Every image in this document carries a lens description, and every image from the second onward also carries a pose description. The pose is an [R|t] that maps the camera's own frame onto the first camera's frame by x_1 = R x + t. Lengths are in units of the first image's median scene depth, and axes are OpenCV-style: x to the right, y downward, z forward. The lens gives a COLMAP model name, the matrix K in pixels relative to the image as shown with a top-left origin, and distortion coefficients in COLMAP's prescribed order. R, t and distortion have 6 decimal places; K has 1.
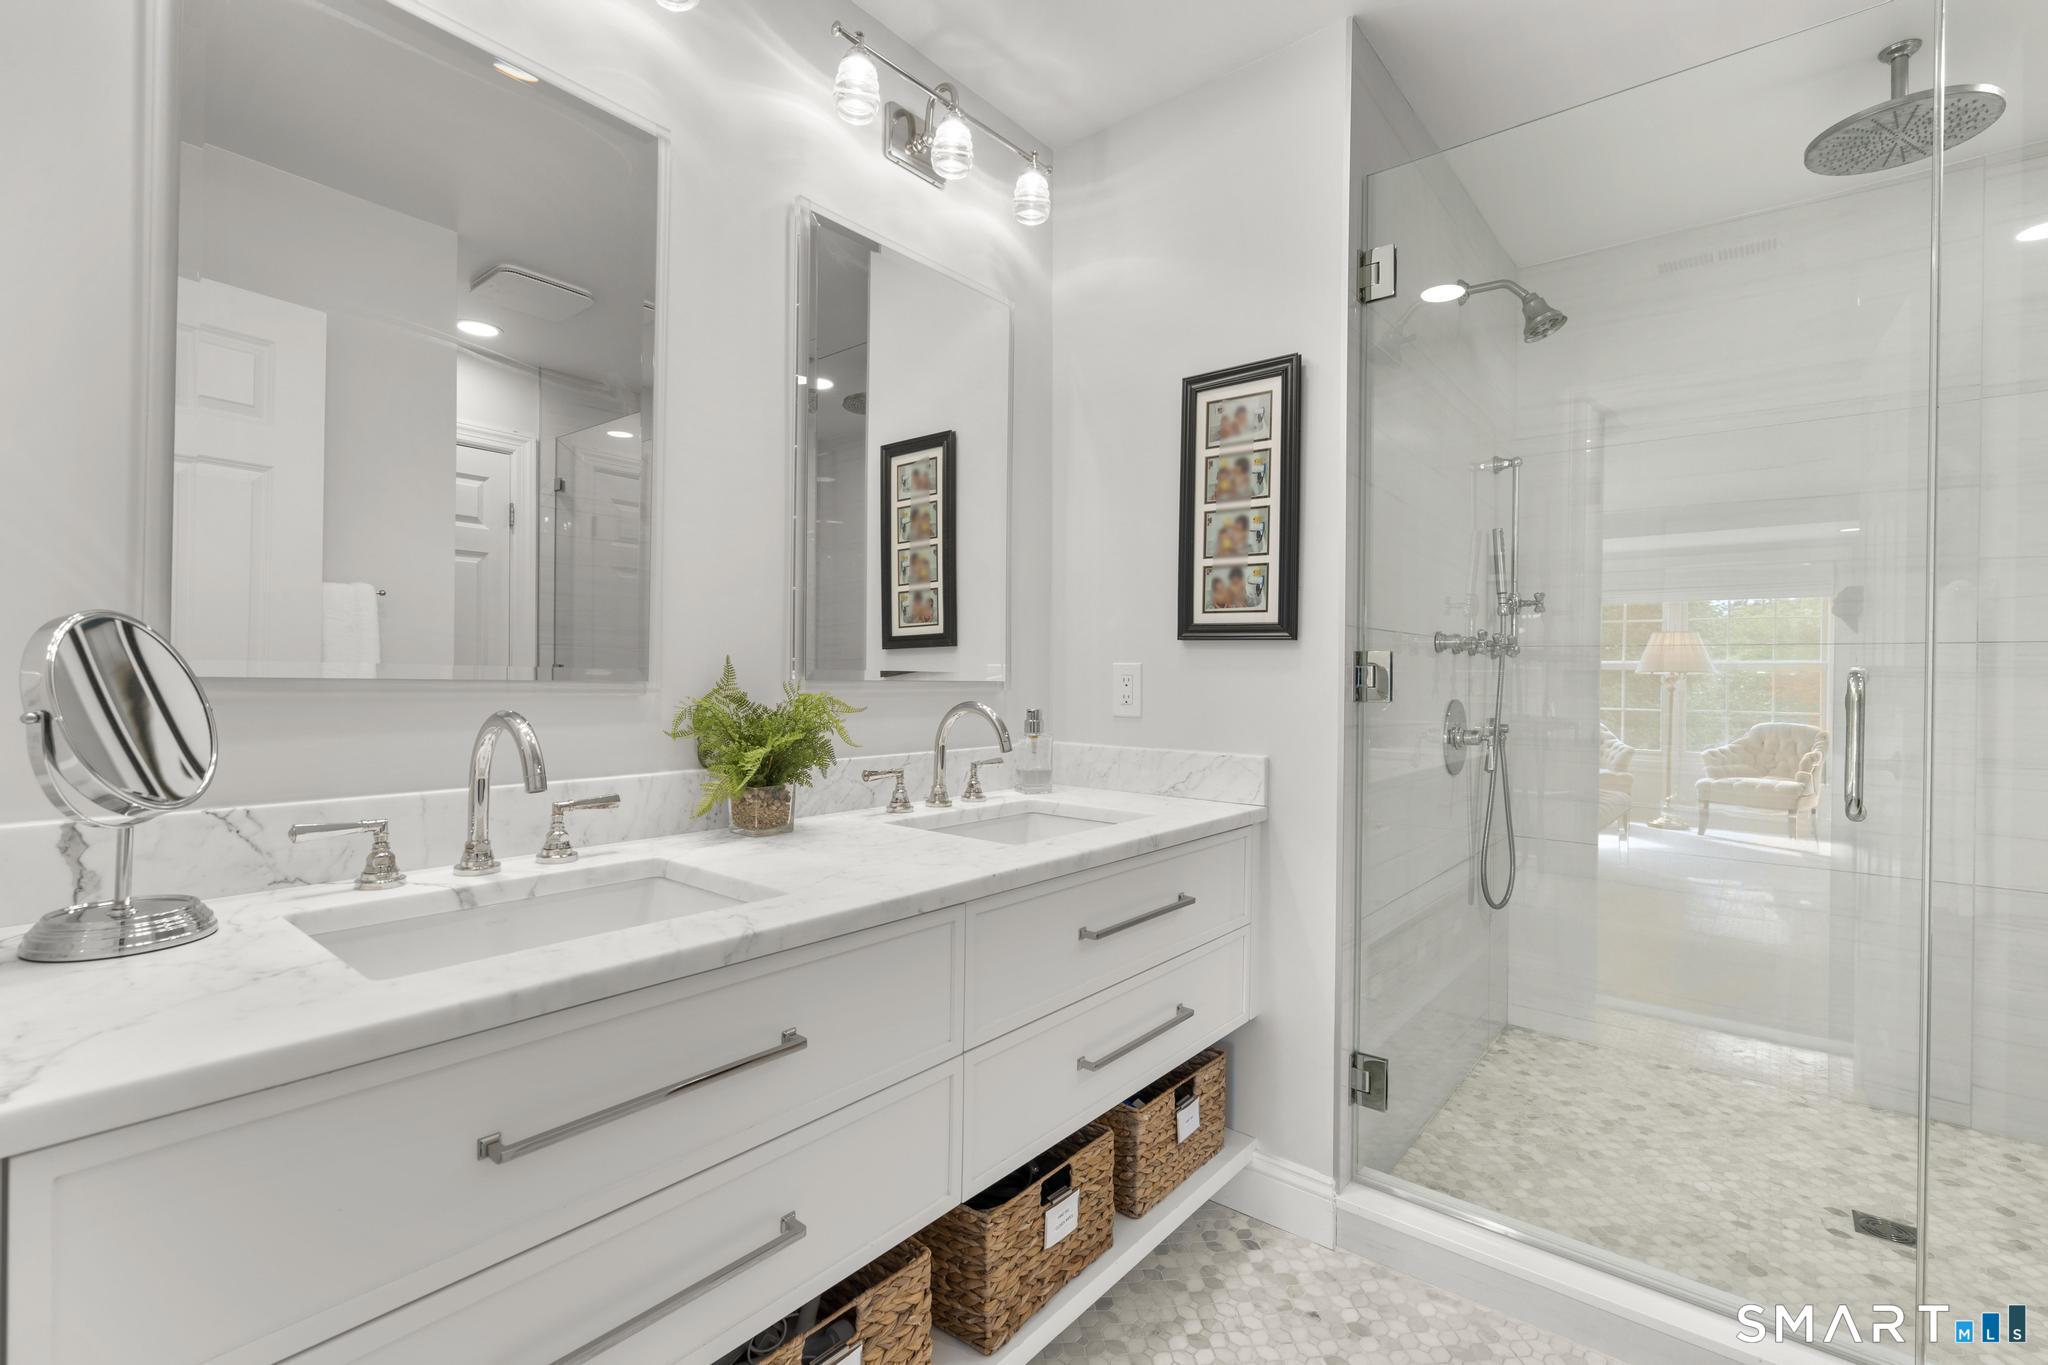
lens RADIAL K [[925.1, 0, 1023.1], [0, 925.1, 675.3], [0, 0, 1]] dist [-0.004740, 0.001916]
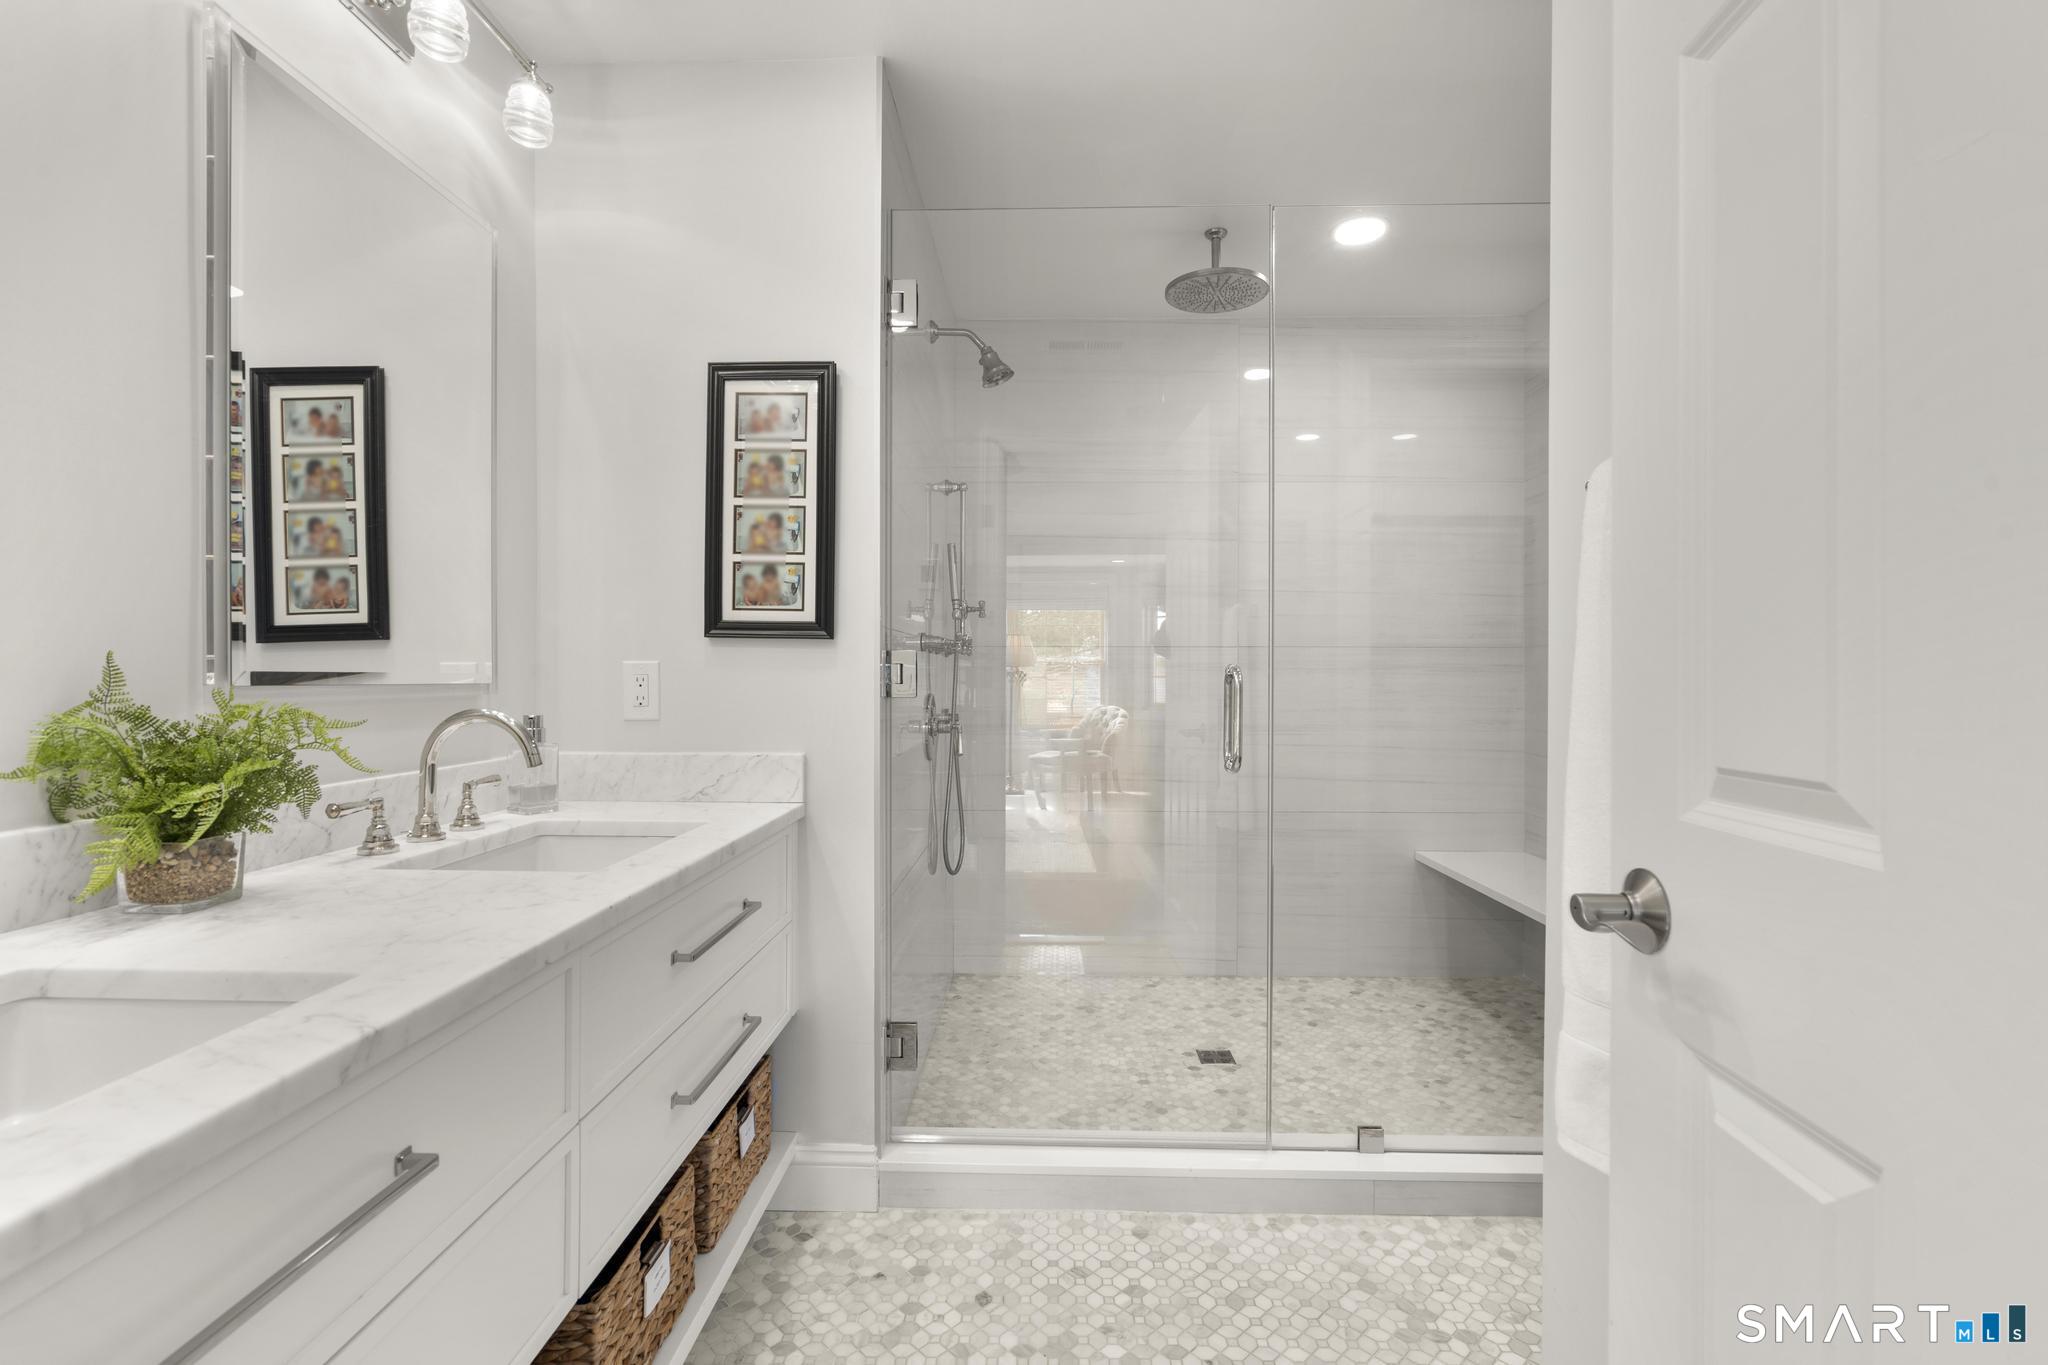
lens RADIAL K [[925.1, 0, 1023.1], [0, 925.1, 675.3], [0, 0, 1]] dist [-0.004740, 0.001916]
pose [[0.787385, -0.010095, 0.616379, -0.171363], [0.008080, 0.999949, 0.006056, -0.002114], [-0.616409, 0.000212, 0.787426, 0.052750]]
